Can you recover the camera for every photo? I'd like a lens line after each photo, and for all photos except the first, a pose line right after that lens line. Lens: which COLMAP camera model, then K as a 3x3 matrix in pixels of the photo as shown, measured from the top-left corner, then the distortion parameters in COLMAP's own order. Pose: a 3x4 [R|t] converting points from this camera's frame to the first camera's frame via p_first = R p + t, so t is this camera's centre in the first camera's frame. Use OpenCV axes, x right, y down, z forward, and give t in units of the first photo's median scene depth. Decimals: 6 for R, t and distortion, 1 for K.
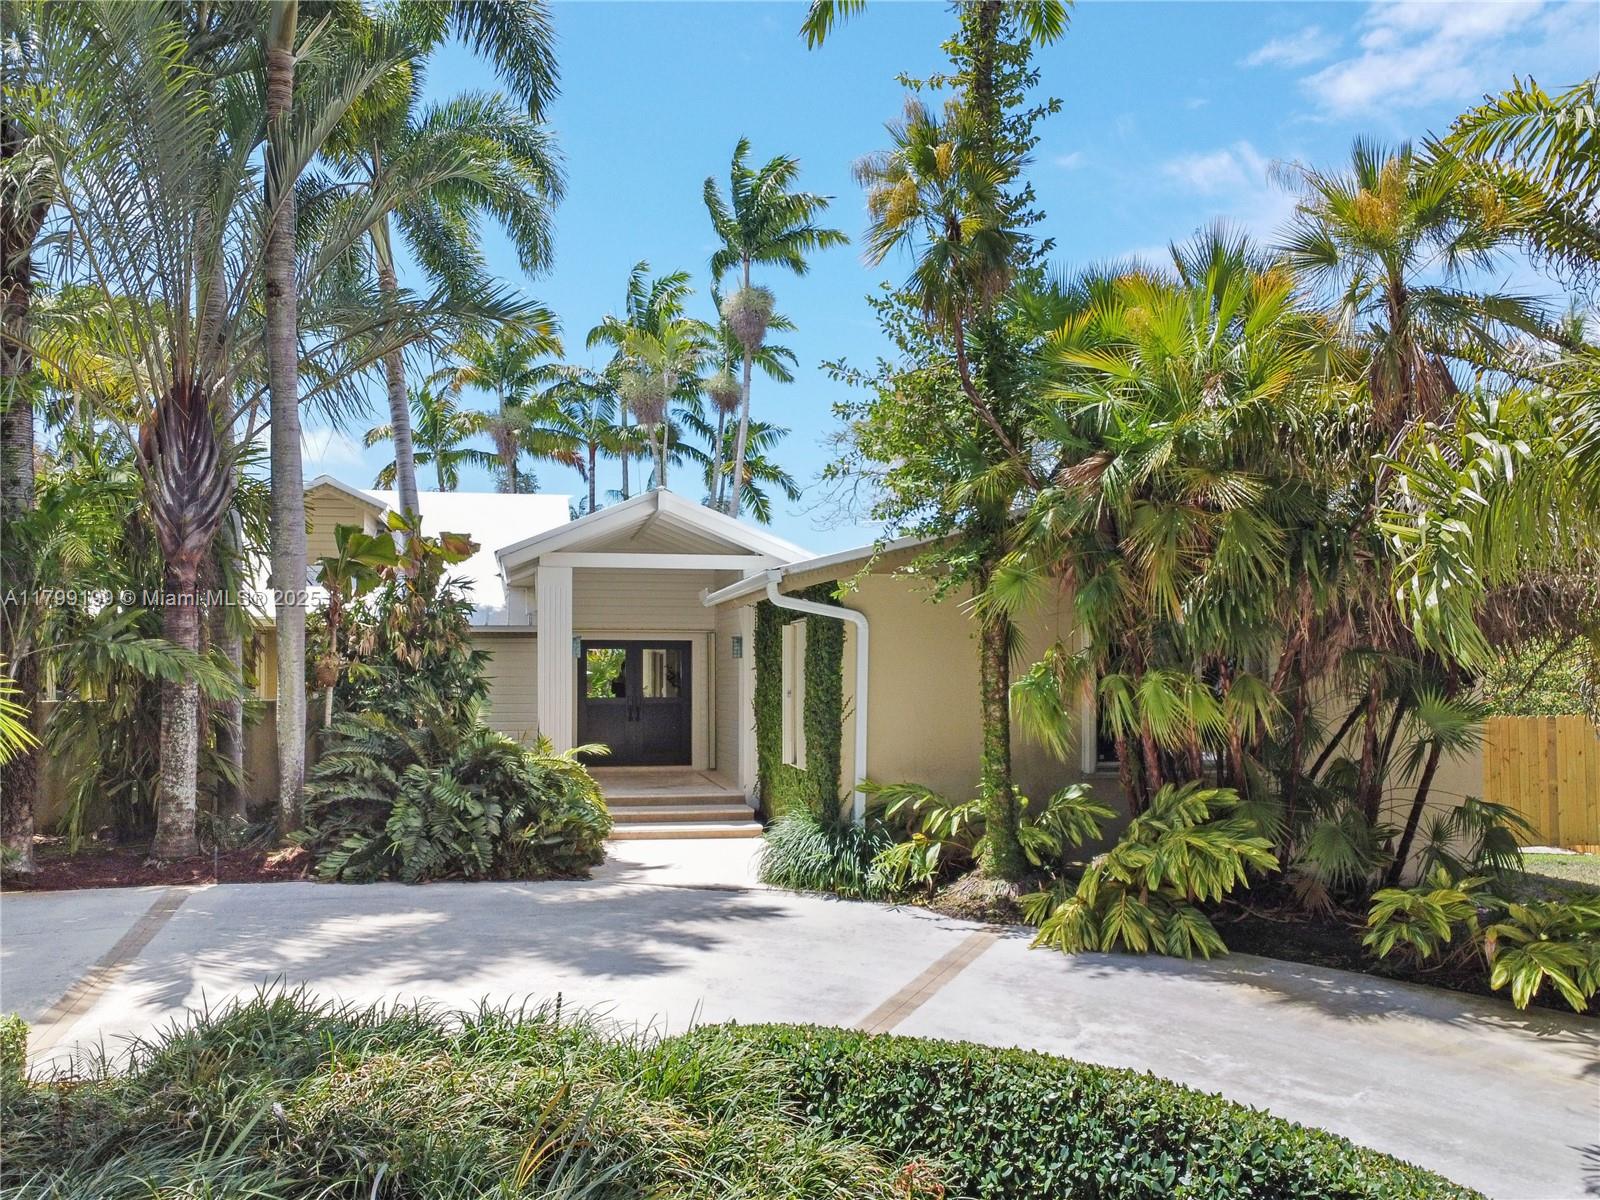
lens RADIAL K [[1184.3, 0, 803.5], [0, 1184.3, 590.4], [0, 0, 1]] dist [-0.005908, -0.001045]
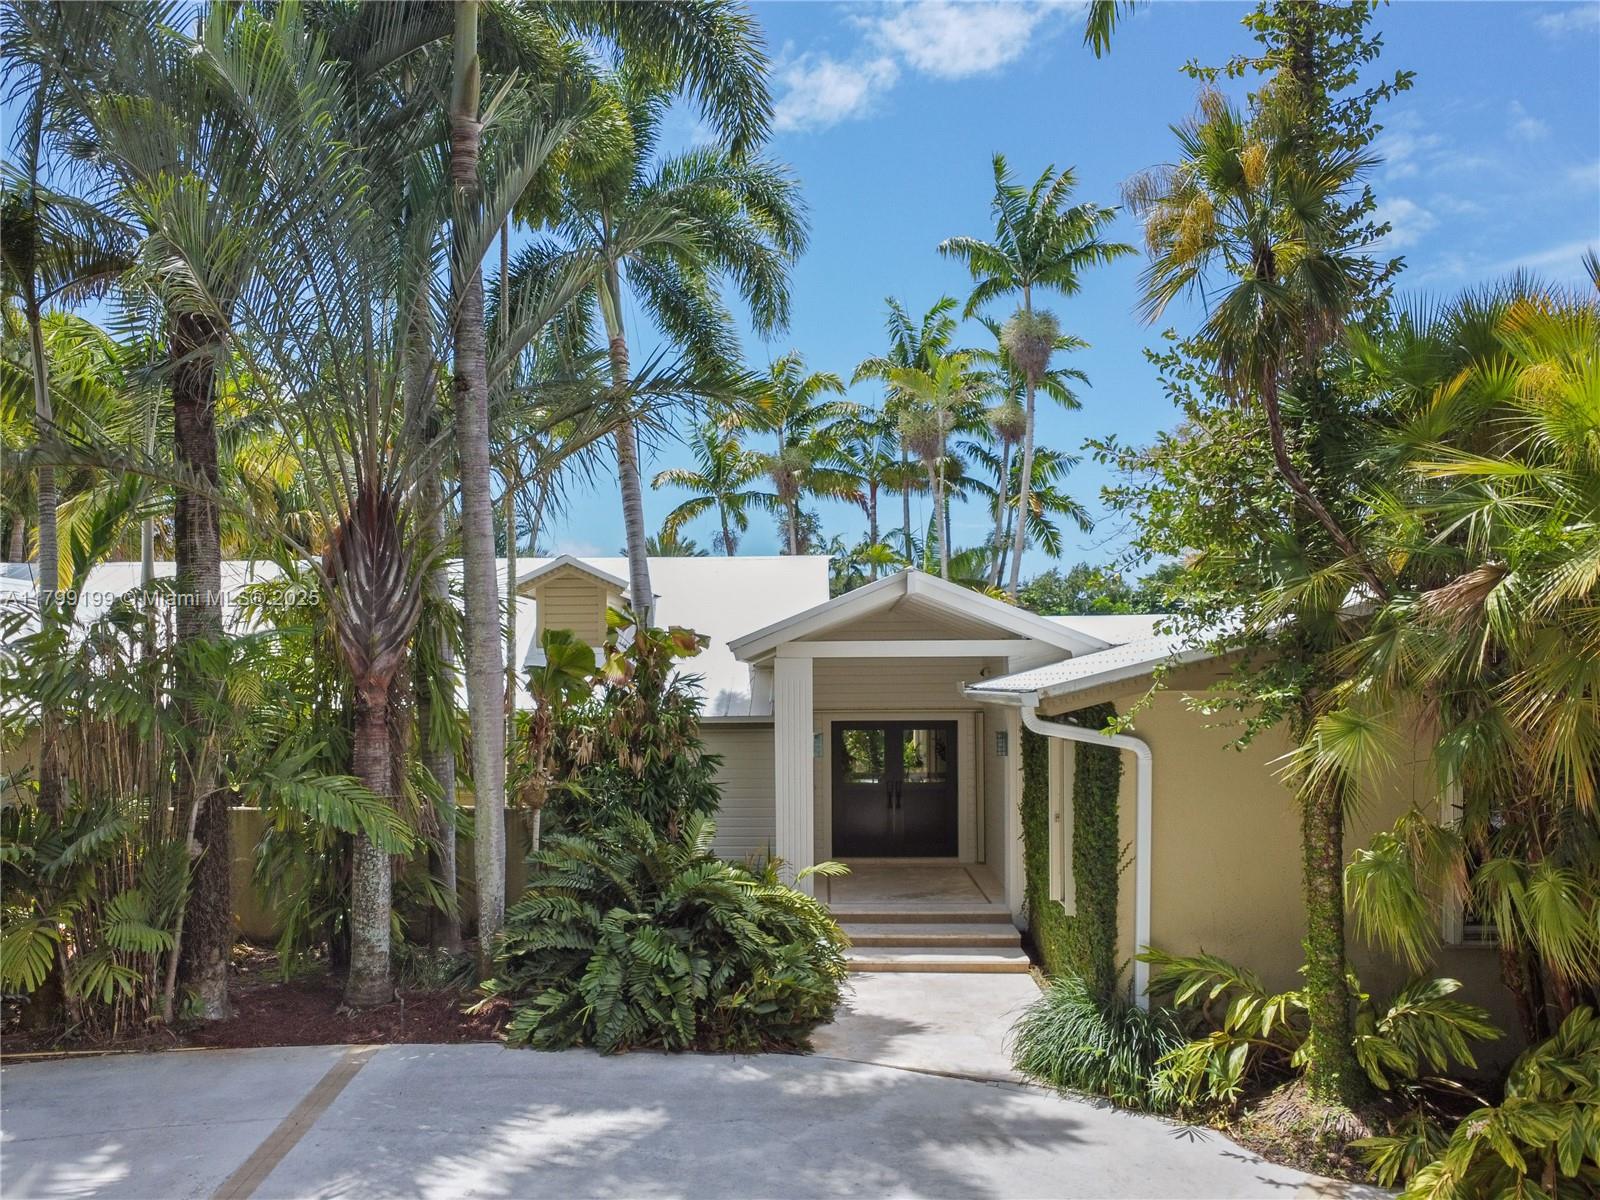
lens RADIAL K [[1184.3, 0, 801.4], [0, 1184.3, 613.0], [0, 0, 1]] dist [-0.005908, -0.001045]
pose [[0.969123, -0.004828, -0.246532, 0.024184], [0.004862, 0.999988, -0.000470, -0.071918], [0.246531, -0.000743, 0.969135, 0.174522]]
